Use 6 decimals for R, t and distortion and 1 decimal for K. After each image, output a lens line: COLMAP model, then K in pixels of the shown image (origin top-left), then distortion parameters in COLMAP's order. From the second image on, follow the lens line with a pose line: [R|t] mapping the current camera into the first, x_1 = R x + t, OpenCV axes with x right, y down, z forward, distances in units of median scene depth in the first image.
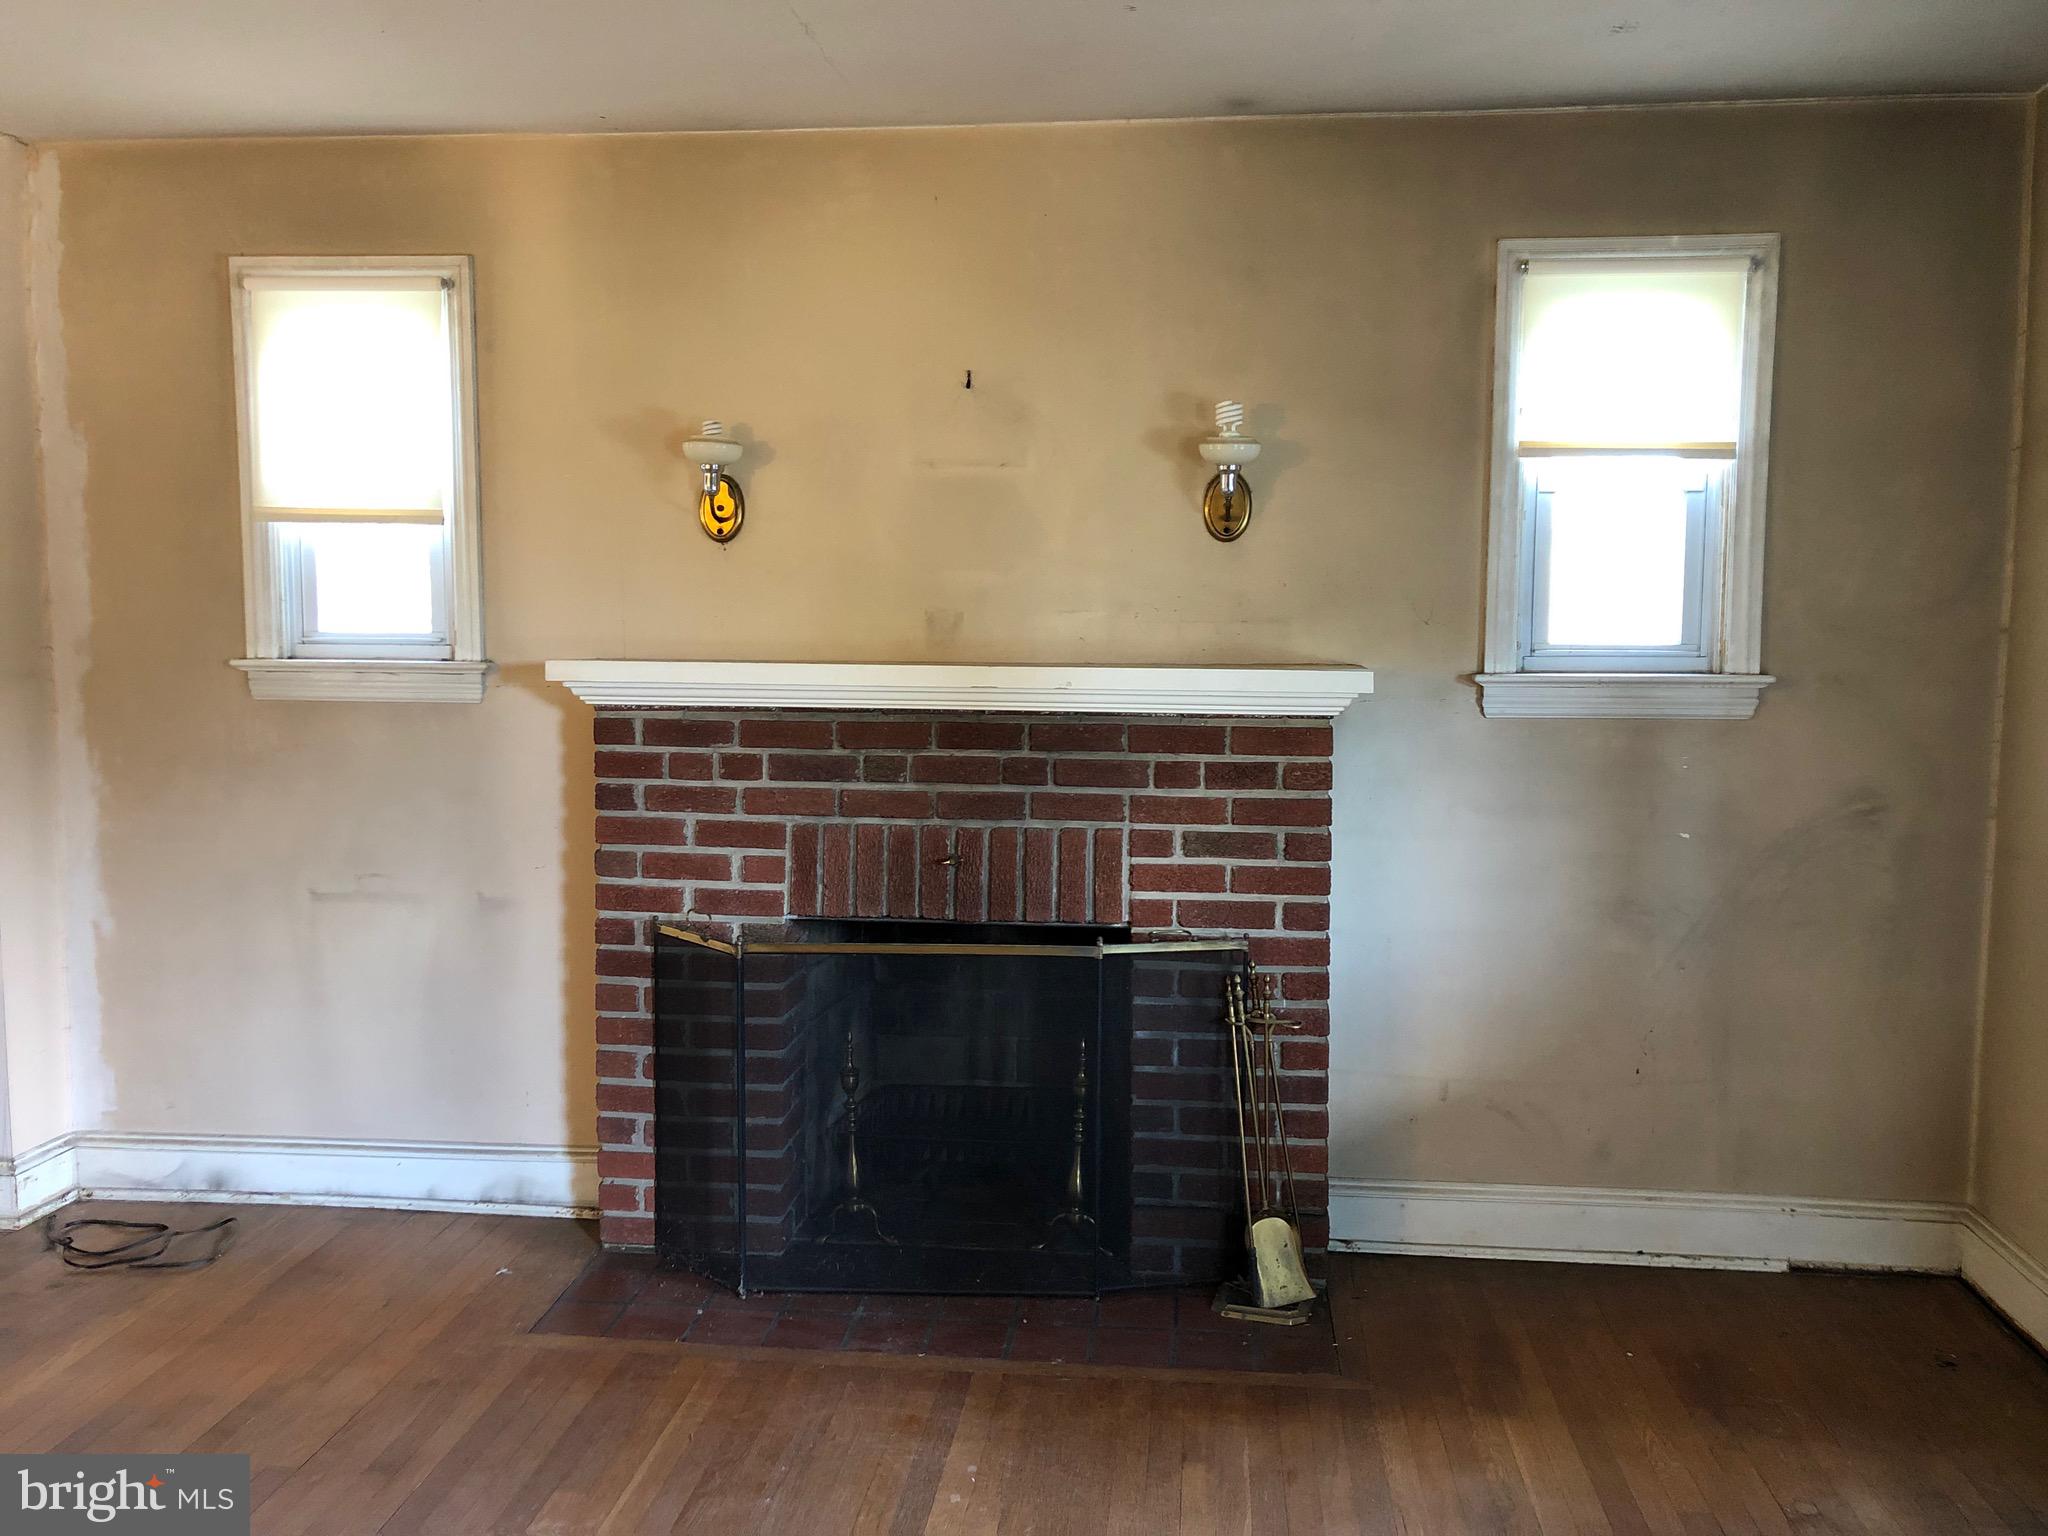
lens RADIAL K [[1701.2, 0, 1024.0], [0, 1701.2, 768.0], [0, 0, 1]] dist [0.013584, -0.002801]
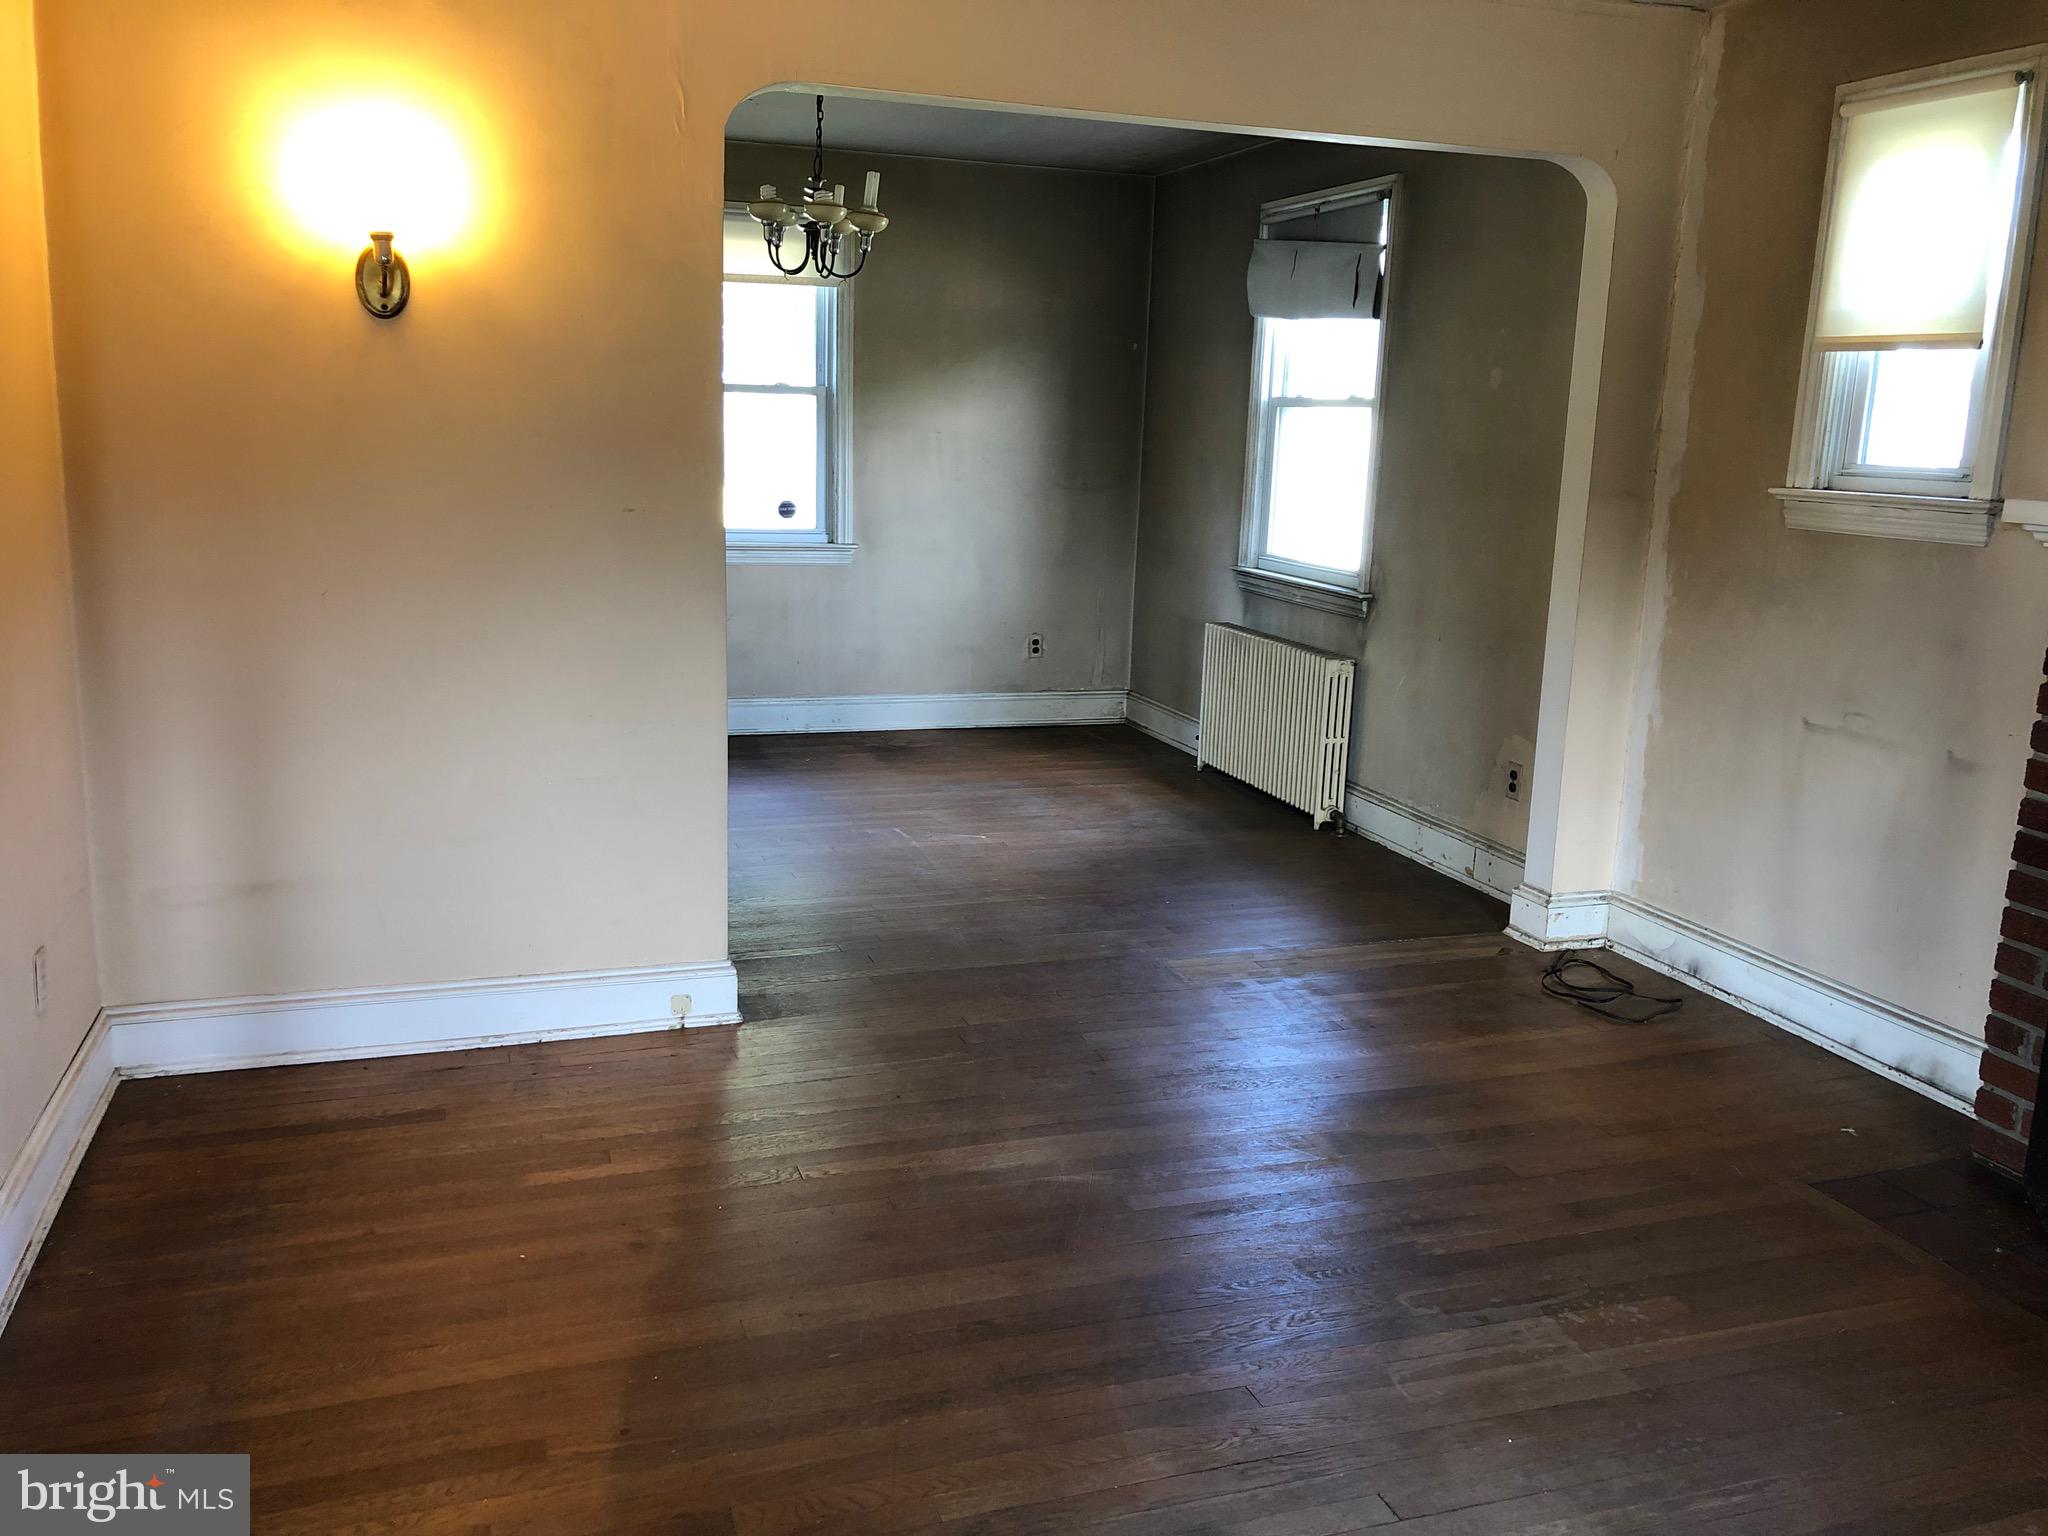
lens RADIAL K [[1674.7, 0, 1024.0], [0, 1674.7, 768.0], [0, 0, 1]] dist [0.084076, -0.082067]
pose [[0.422441, 0.194966, -0.885173, 0.297312], [-0.125389, 0.979772, 0.155962, 0.000240], [0.897675, 0.045106, 0.438343, 0.134816]]
